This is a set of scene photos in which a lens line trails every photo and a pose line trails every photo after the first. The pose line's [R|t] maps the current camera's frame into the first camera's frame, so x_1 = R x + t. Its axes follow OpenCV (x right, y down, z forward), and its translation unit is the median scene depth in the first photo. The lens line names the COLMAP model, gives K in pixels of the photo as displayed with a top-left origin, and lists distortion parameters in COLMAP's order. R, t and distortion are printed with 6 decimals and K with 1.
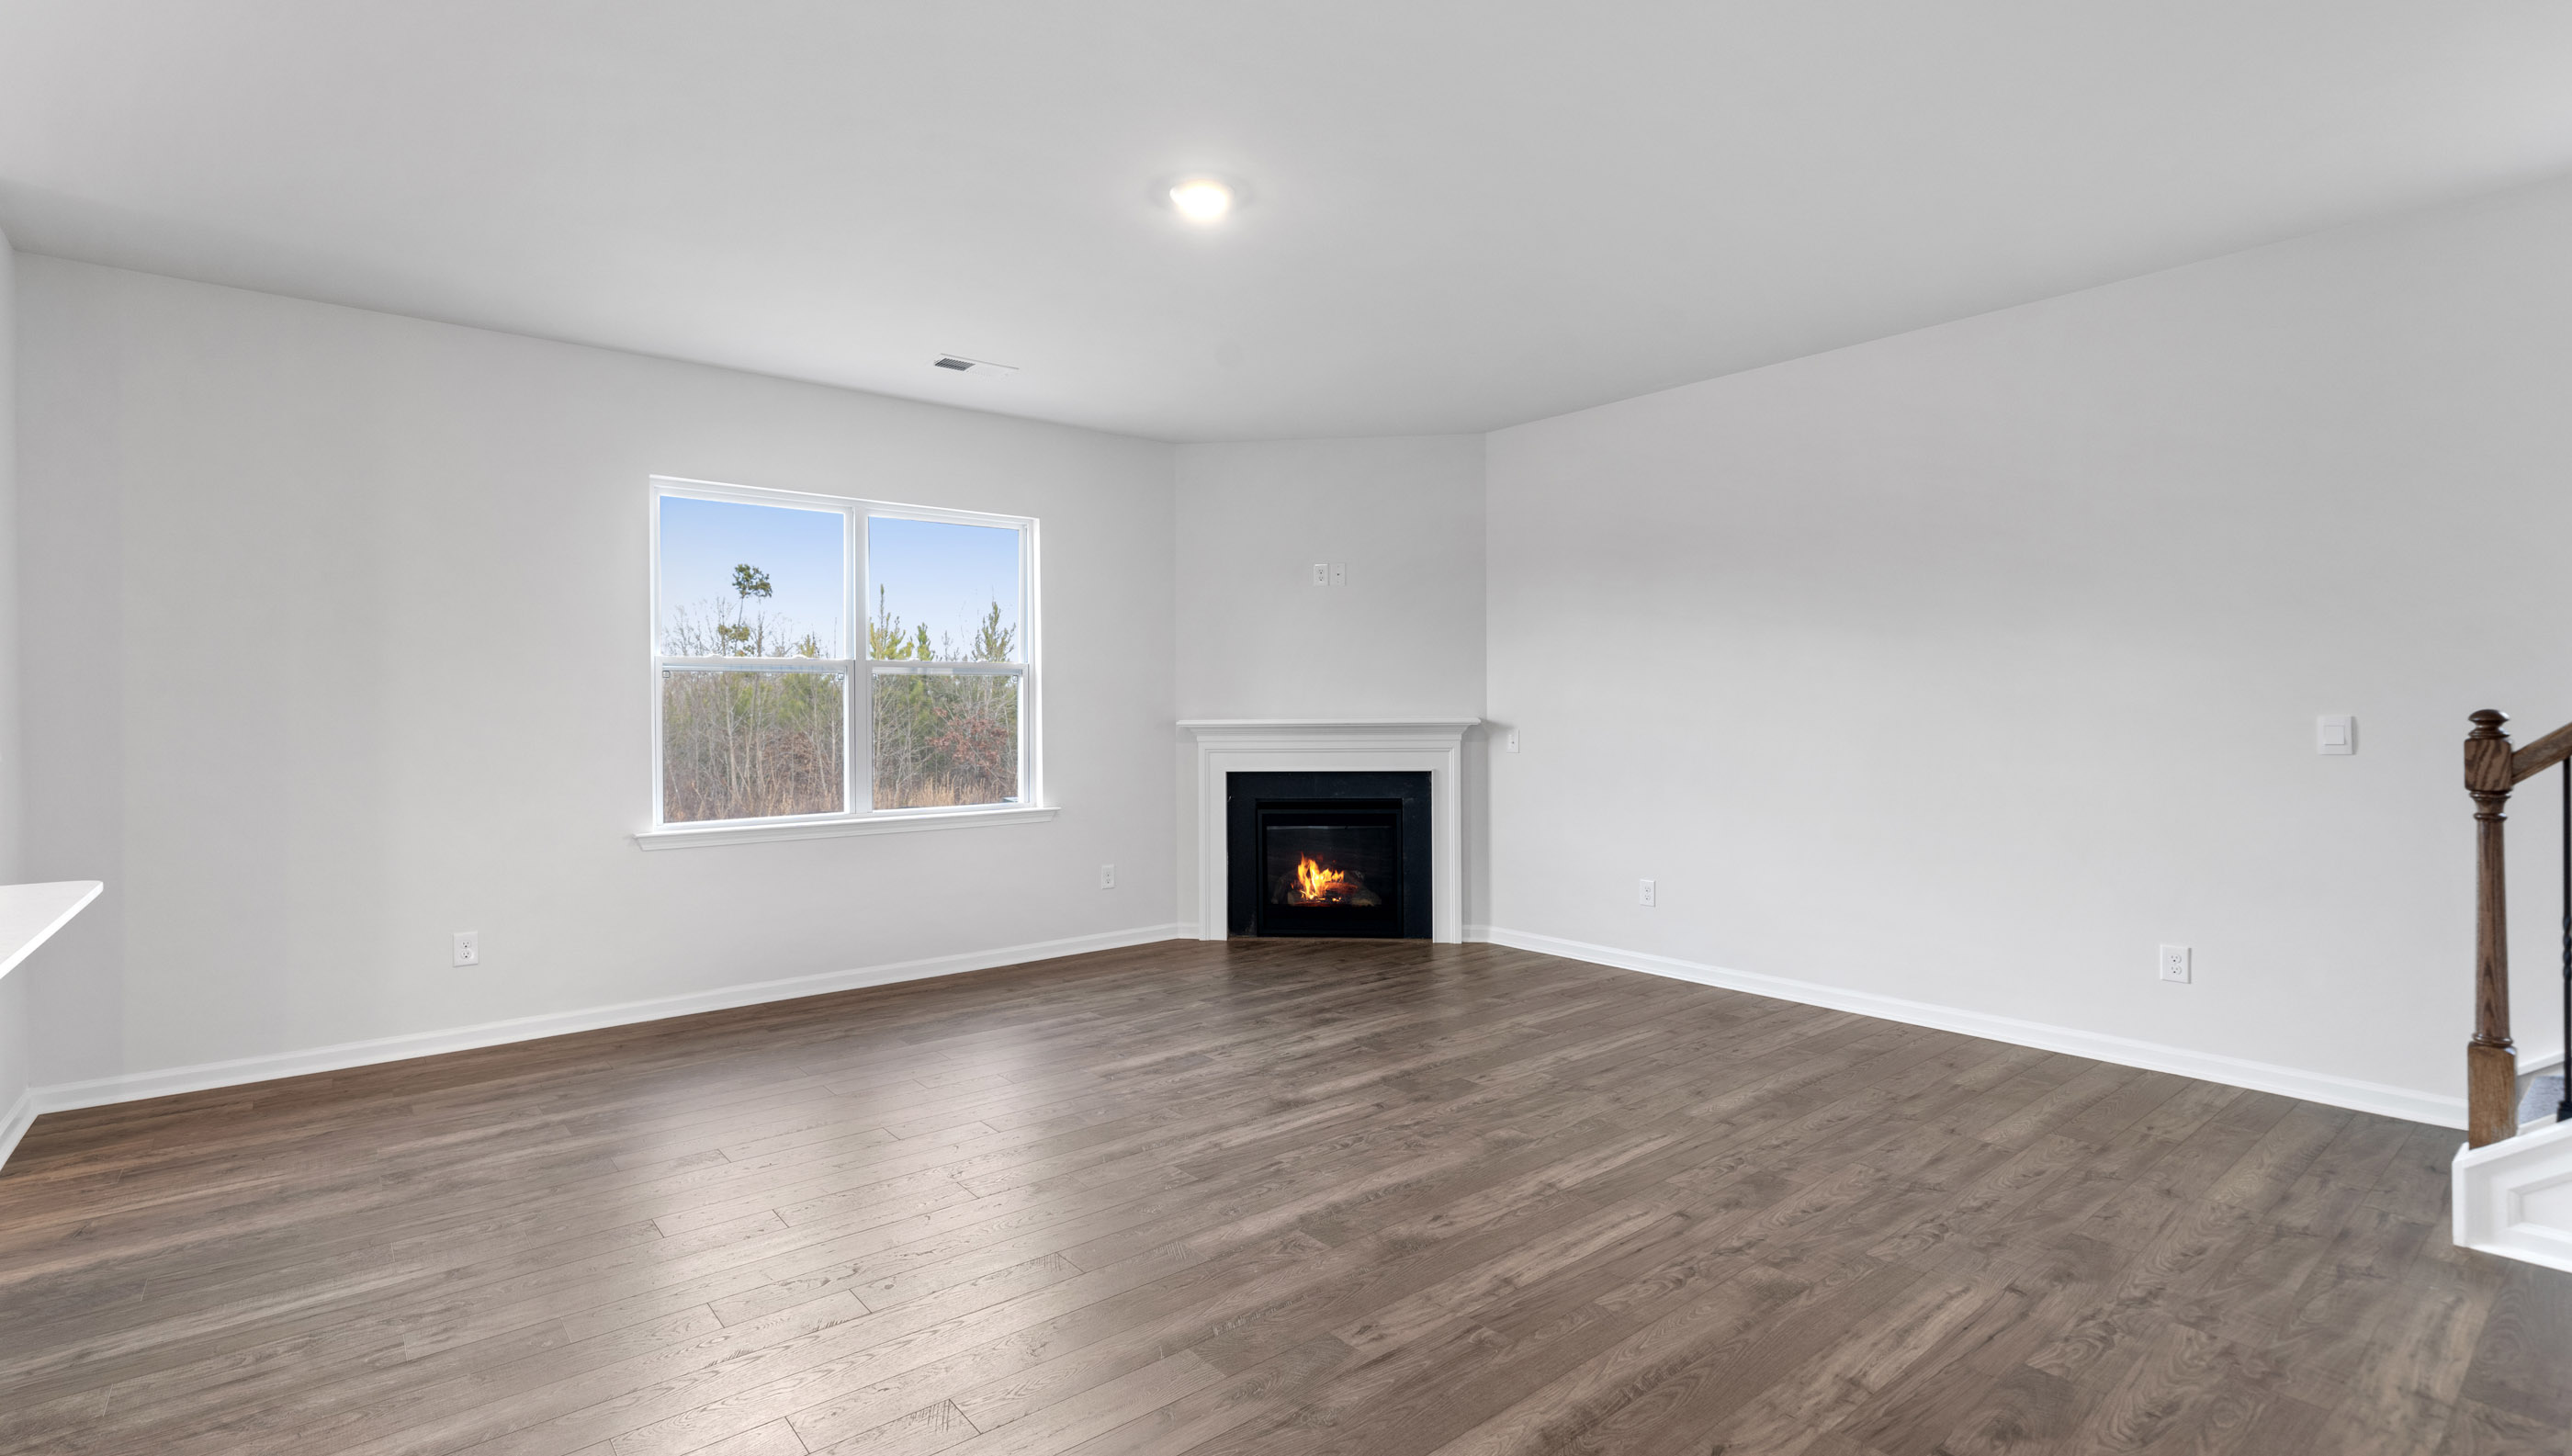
lens RADIAL K [[1156.5, 0, 1275.6], [0, 1156.5, 714.5], [0, 0, 1]] dist [0.000239, 0.000074]
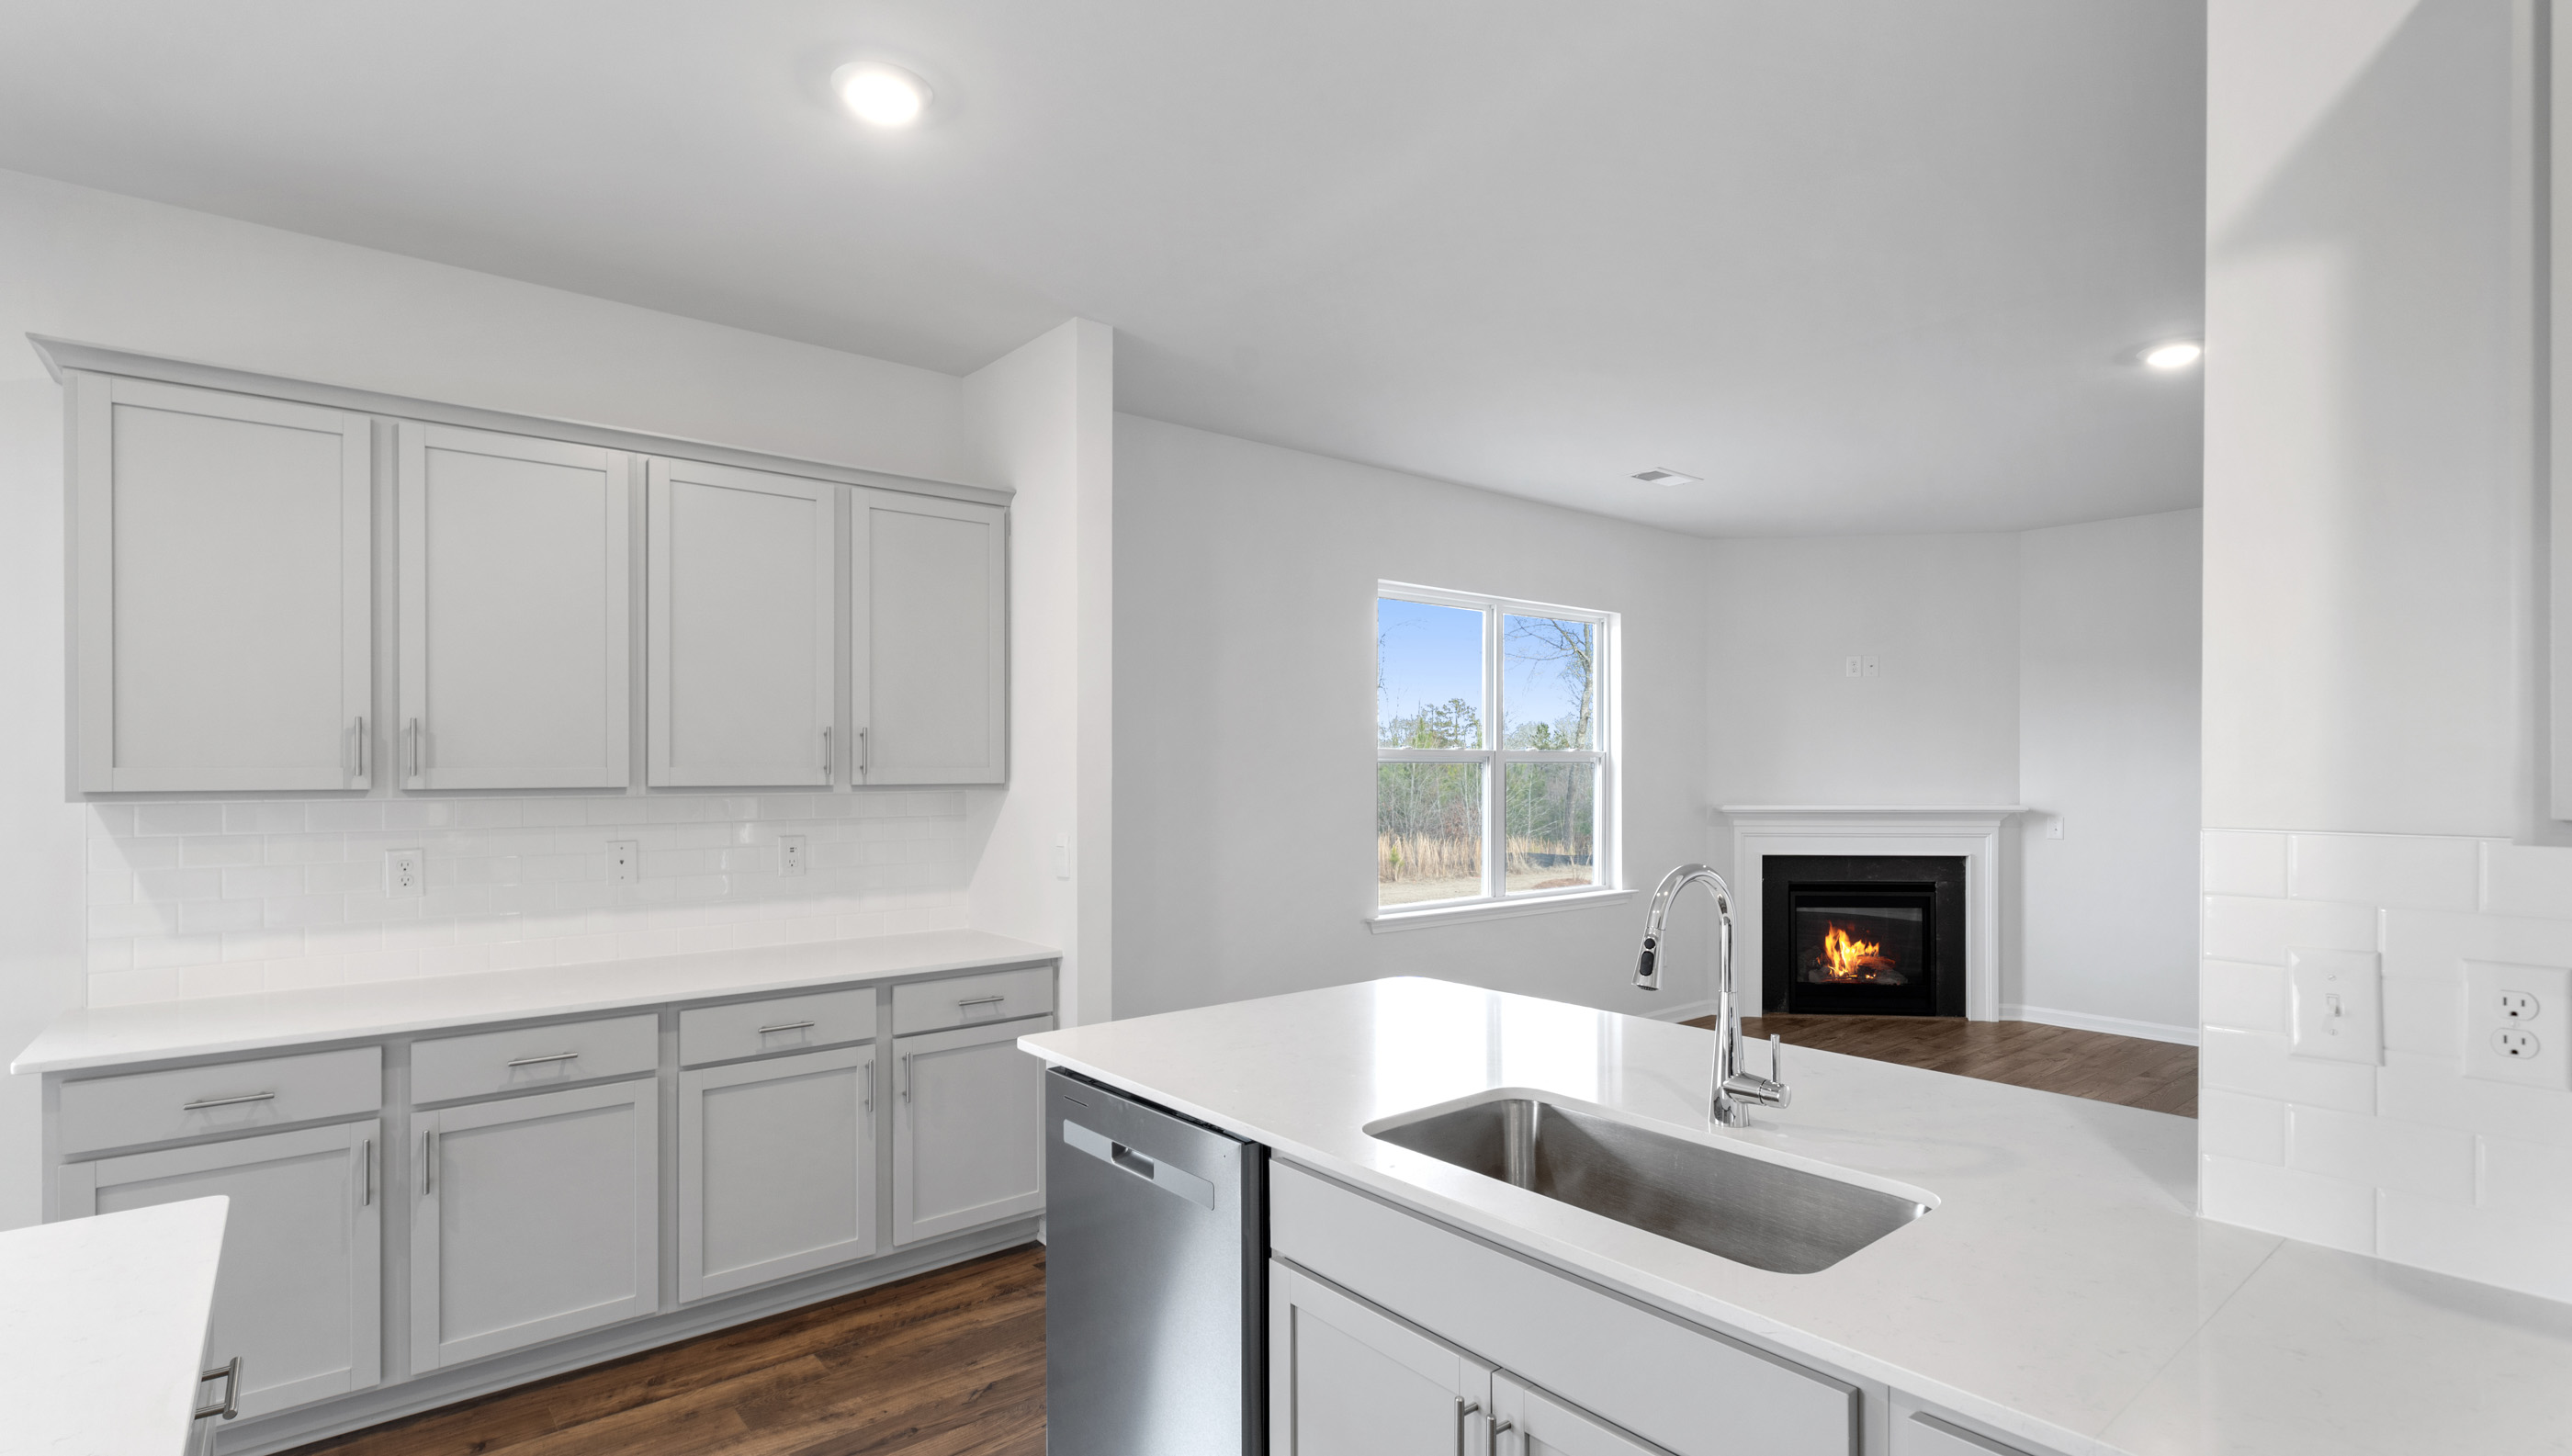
lens RADIAL K [[1206.9, 0, 1287.1], [0, 1206.9, 776.0], [0, 0, 1]] dist [0.014154, -0.000421]
pose [[0.999927, 0.003132, 0.011635, -0.581777], [-0.003109, 0.999993, -0.001975, -0.022597], [-0.011641, 0.001939, 0.999930, -0.102668]]
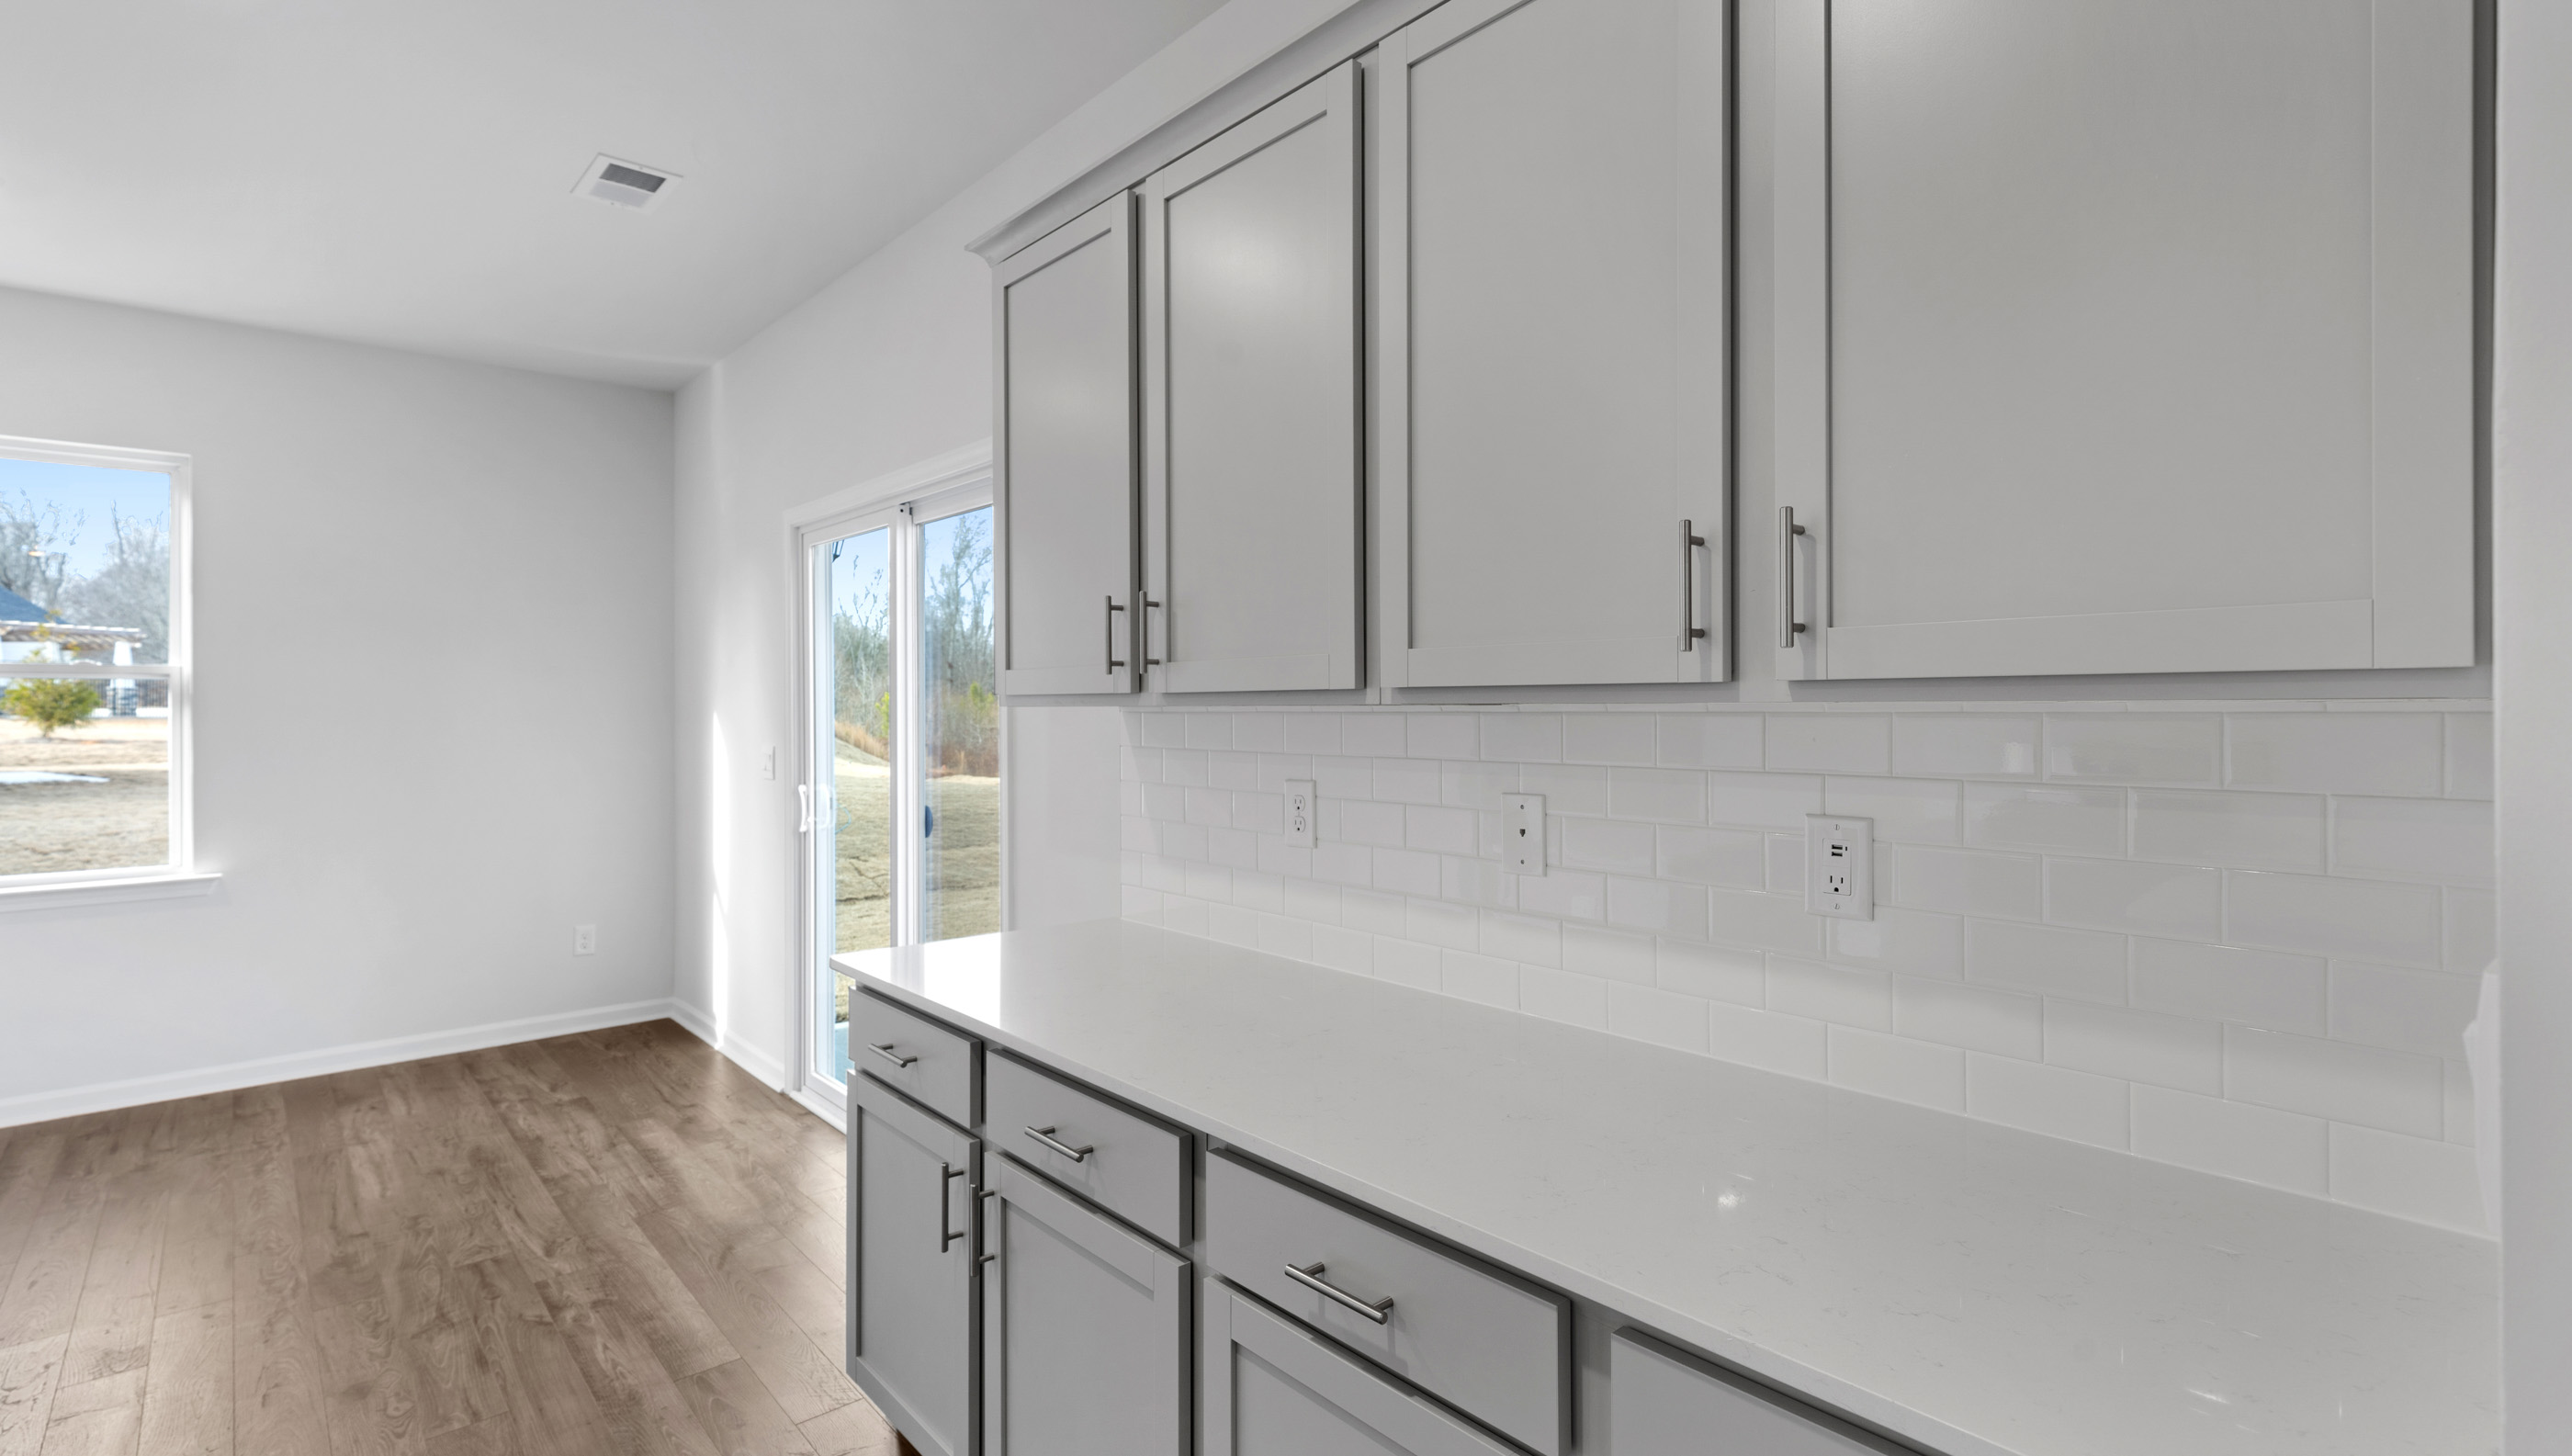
lens RADIAL K [[1182.4, 0, 1266.0], [0, 1182.4, 711.6], [0, 0, 1]] dist [-0.000919, 0.000417]
pose [[0.035556, 0.014471, -0.999263, -0.593499], [0.001428, 0.999893, 0.014531, -0.015708], [0.999367, -0.001944, 0.035531, 0.461744]]
